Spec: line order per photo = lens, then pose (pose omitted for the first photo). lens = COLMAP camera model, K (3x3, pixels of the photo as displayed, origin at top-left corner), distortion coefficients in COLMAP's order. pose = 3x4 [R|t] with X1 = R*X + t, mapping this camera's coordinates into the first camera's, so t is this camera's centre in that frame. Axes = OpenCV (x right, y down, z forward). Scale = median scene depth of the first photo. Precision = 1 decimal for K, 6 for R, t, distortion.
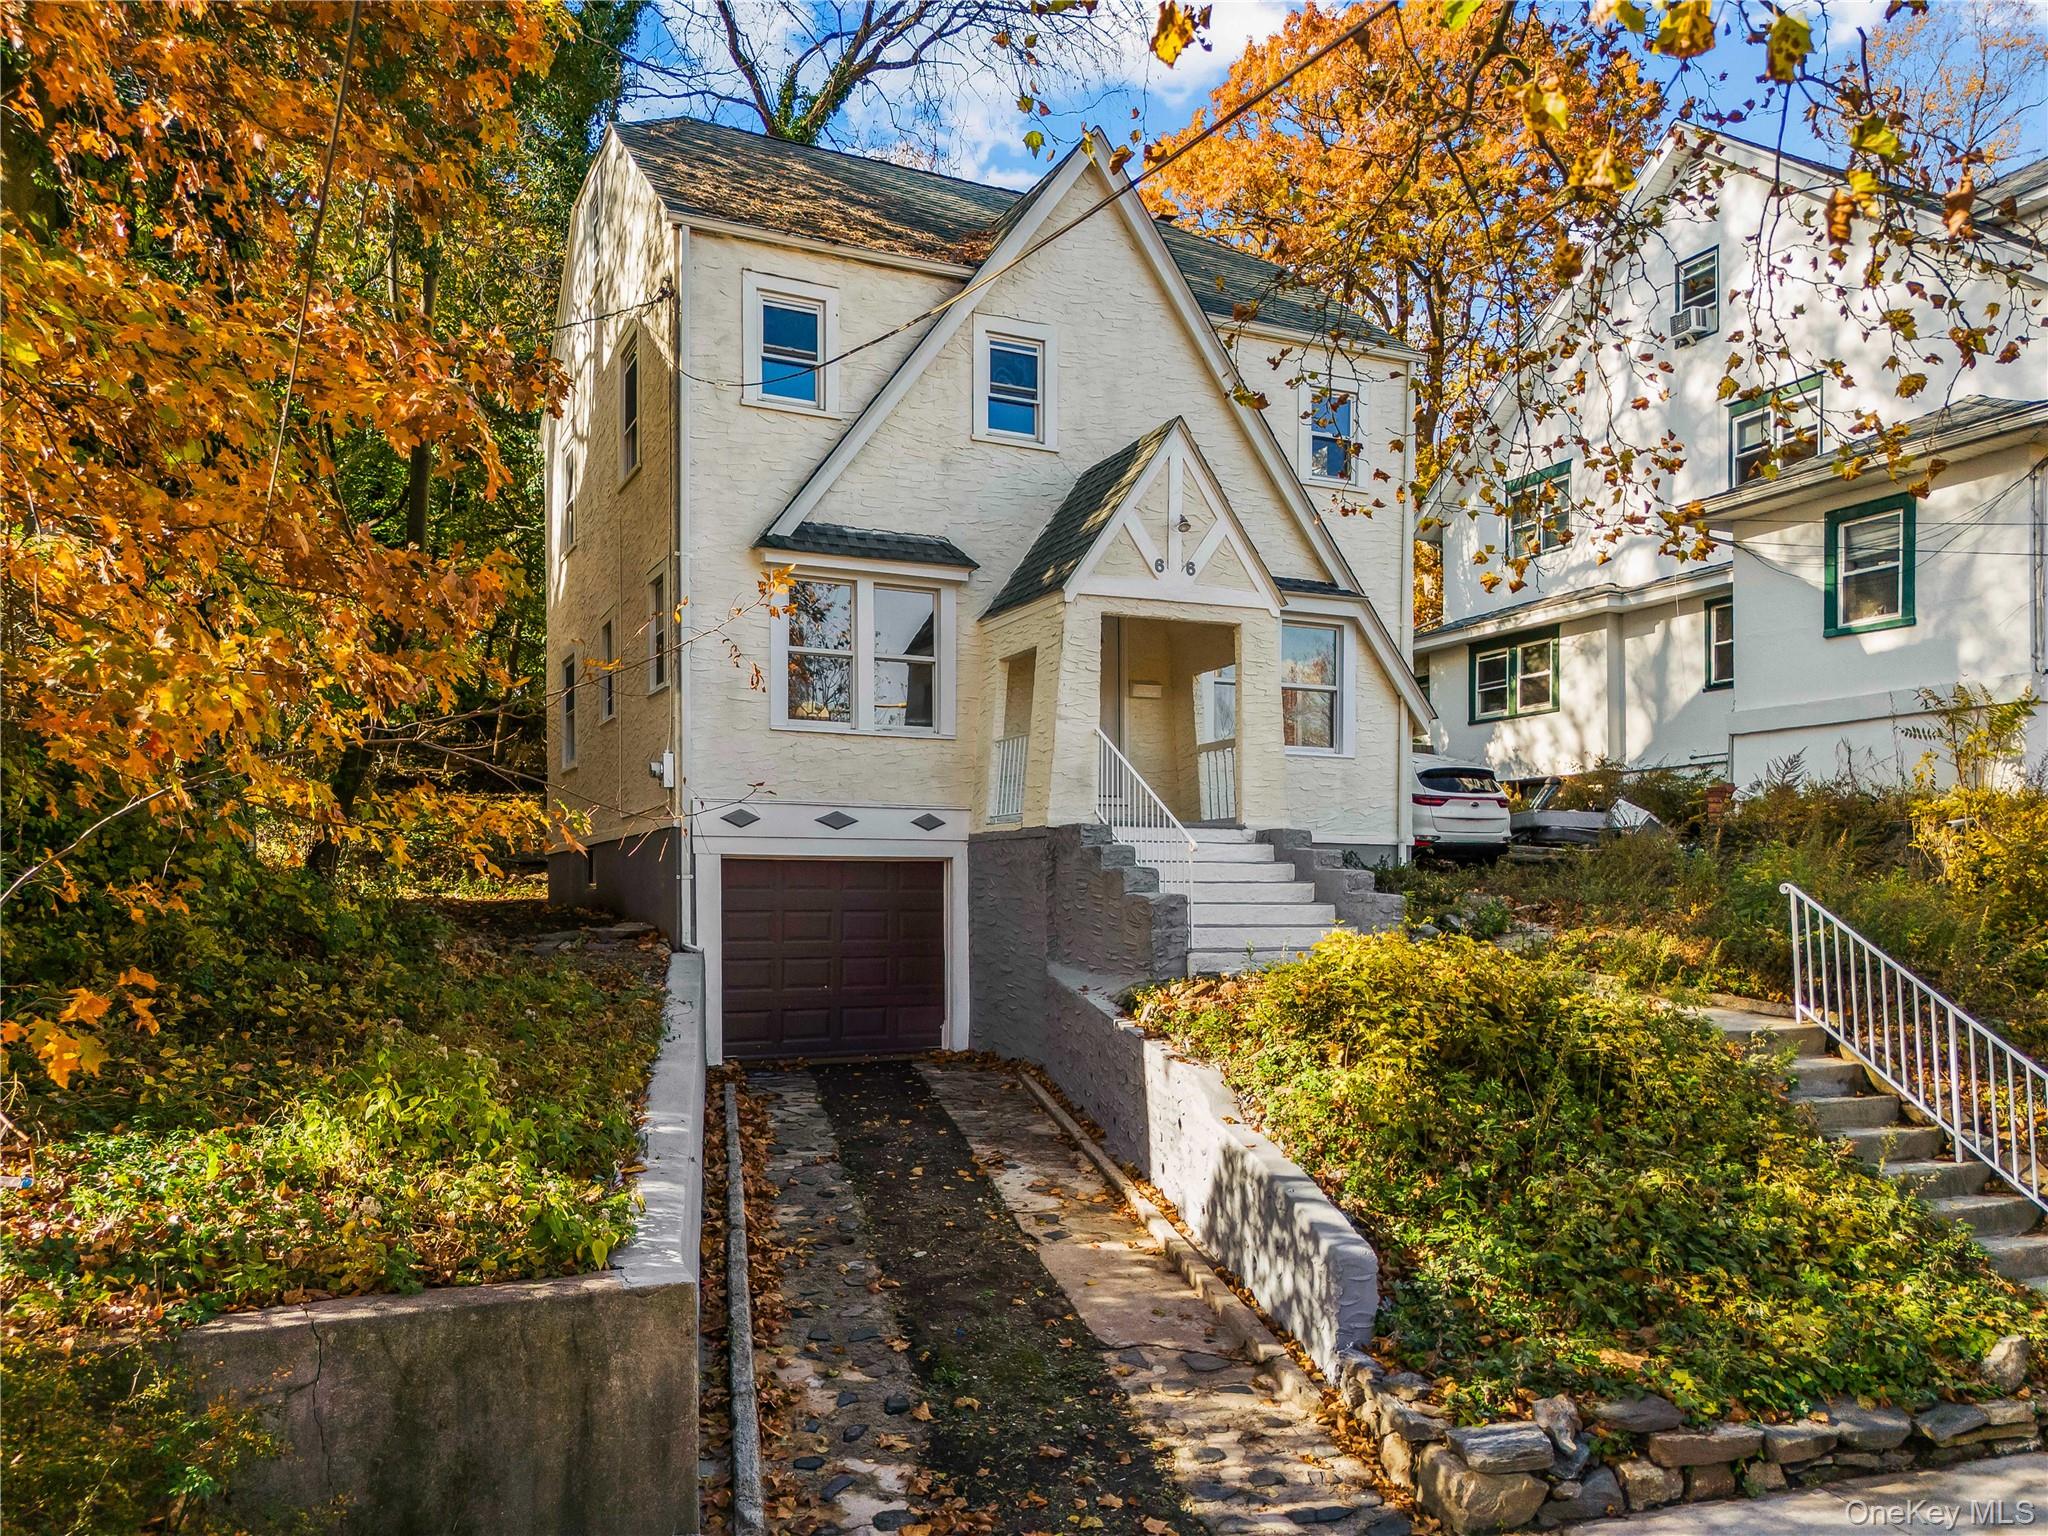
lens RADIAL K [[1474.7, 0, 1025.3], [0, 1474.7, 927.8], [0, 0, 1]] dist [0.008013, 0.002519]
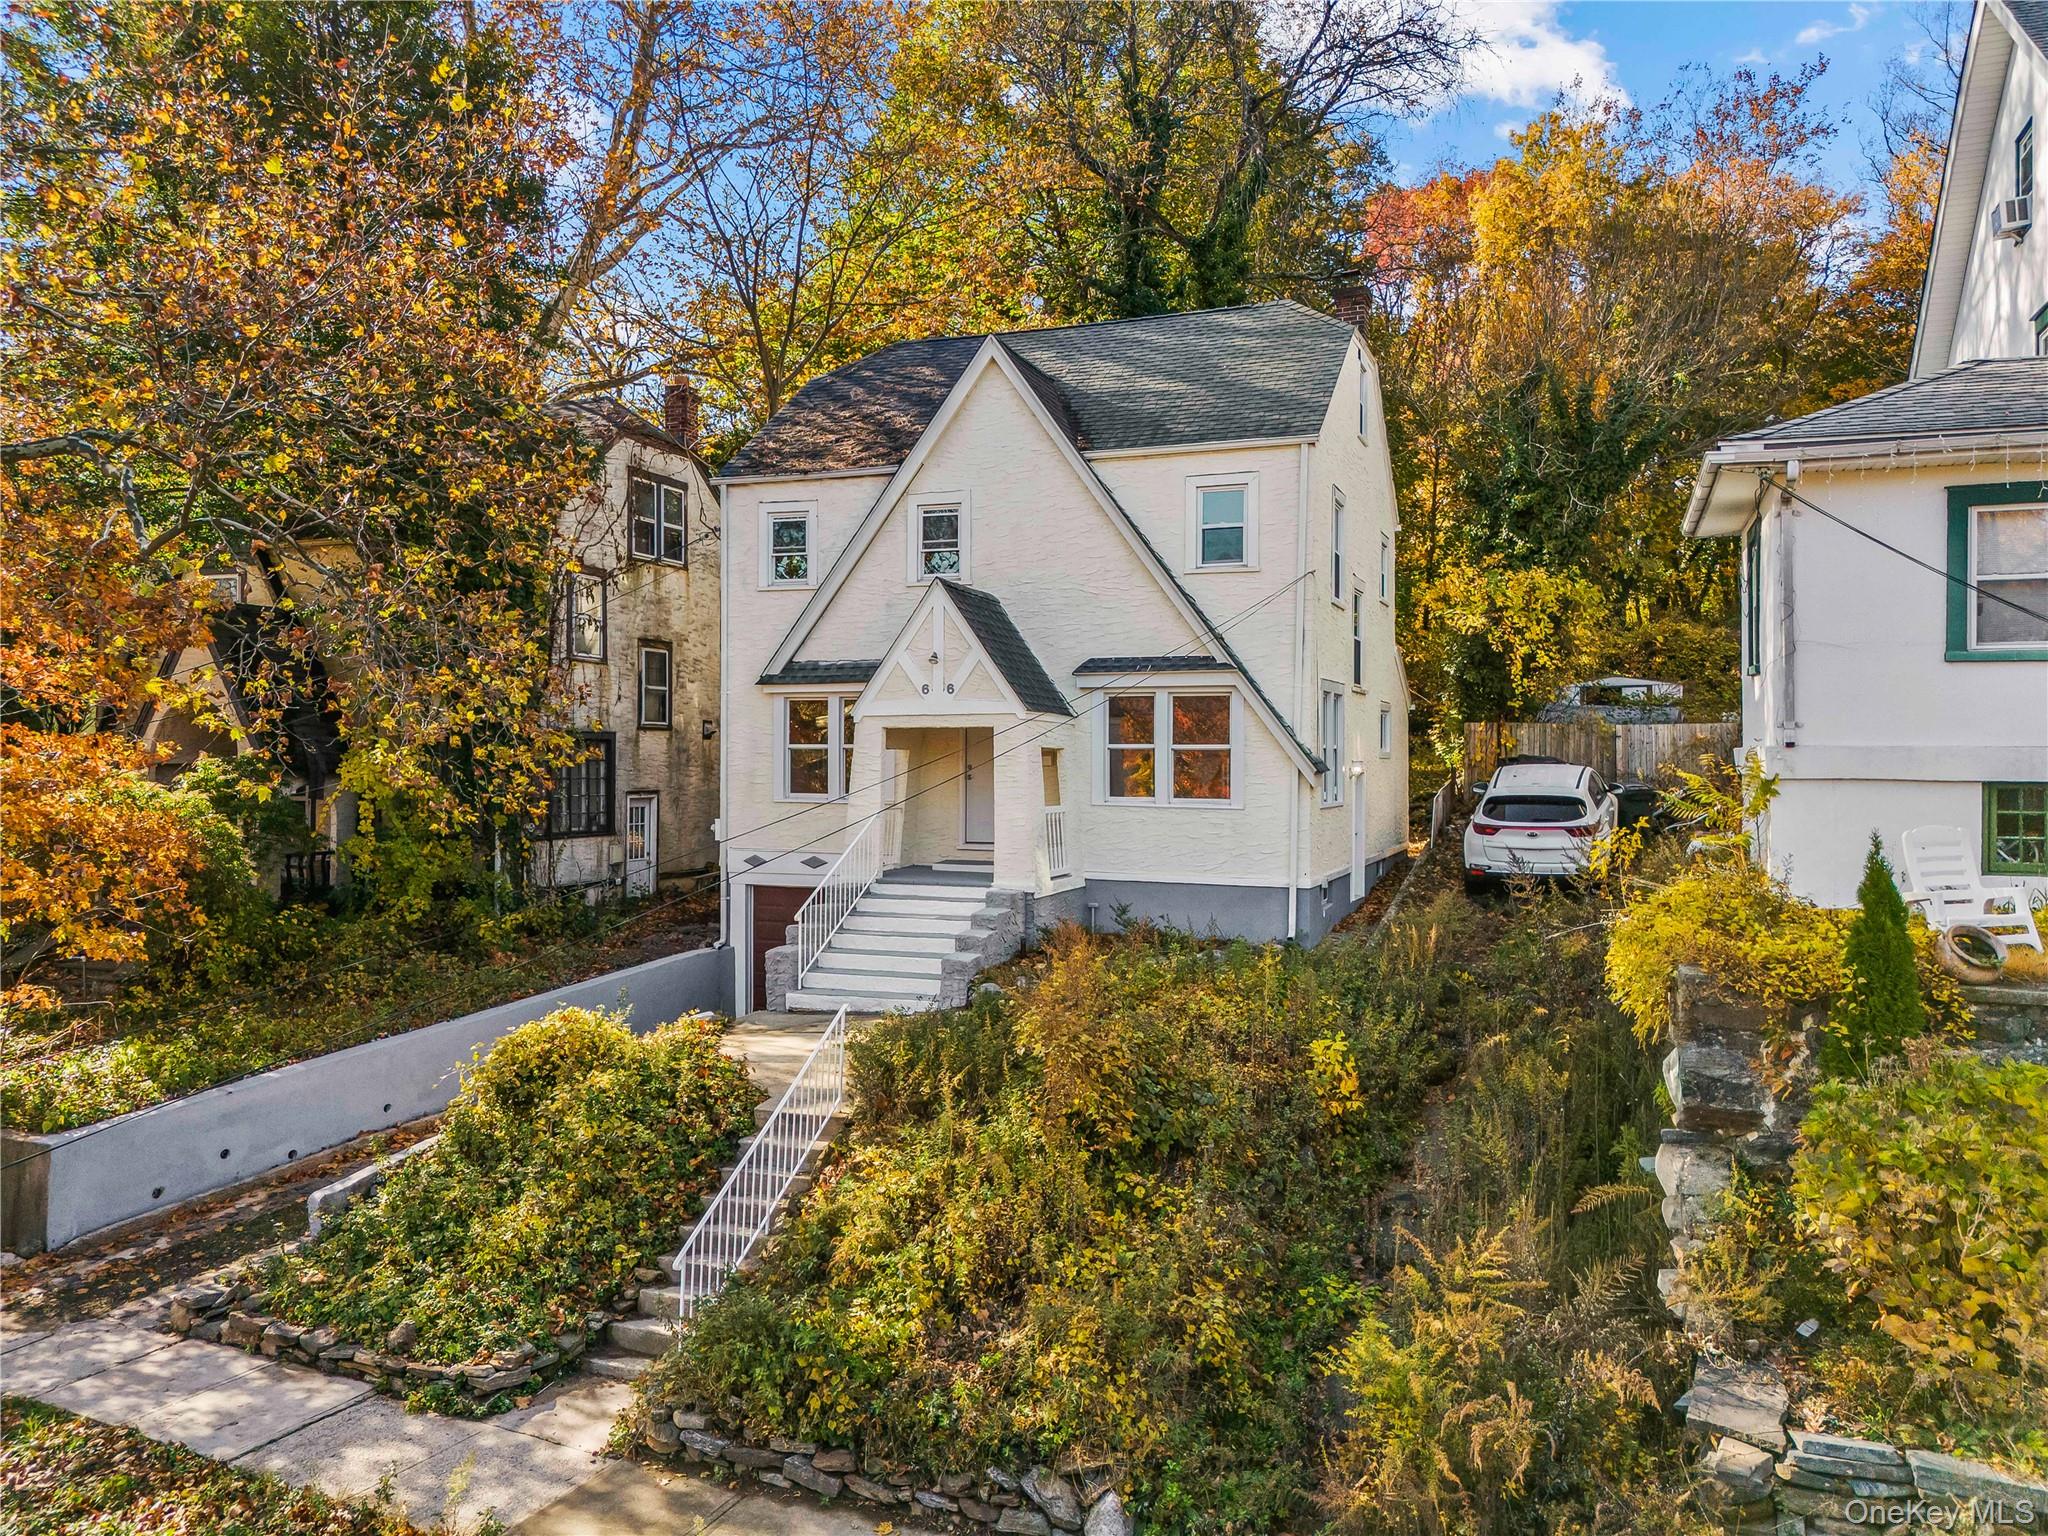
lens RADIAL K [[1408.7, 0, 1024.0], [0, 1408.7, 768.0], [0, 0, 1]] dist [0.001178, 0.000787]
pose [[0.733484, 0.000241, -0.679706, 0.979258], [-0.020061, 0.999572, -0.021294, -0.142985], [0.679410, 0.029255, 0.733175, 0.124143]]
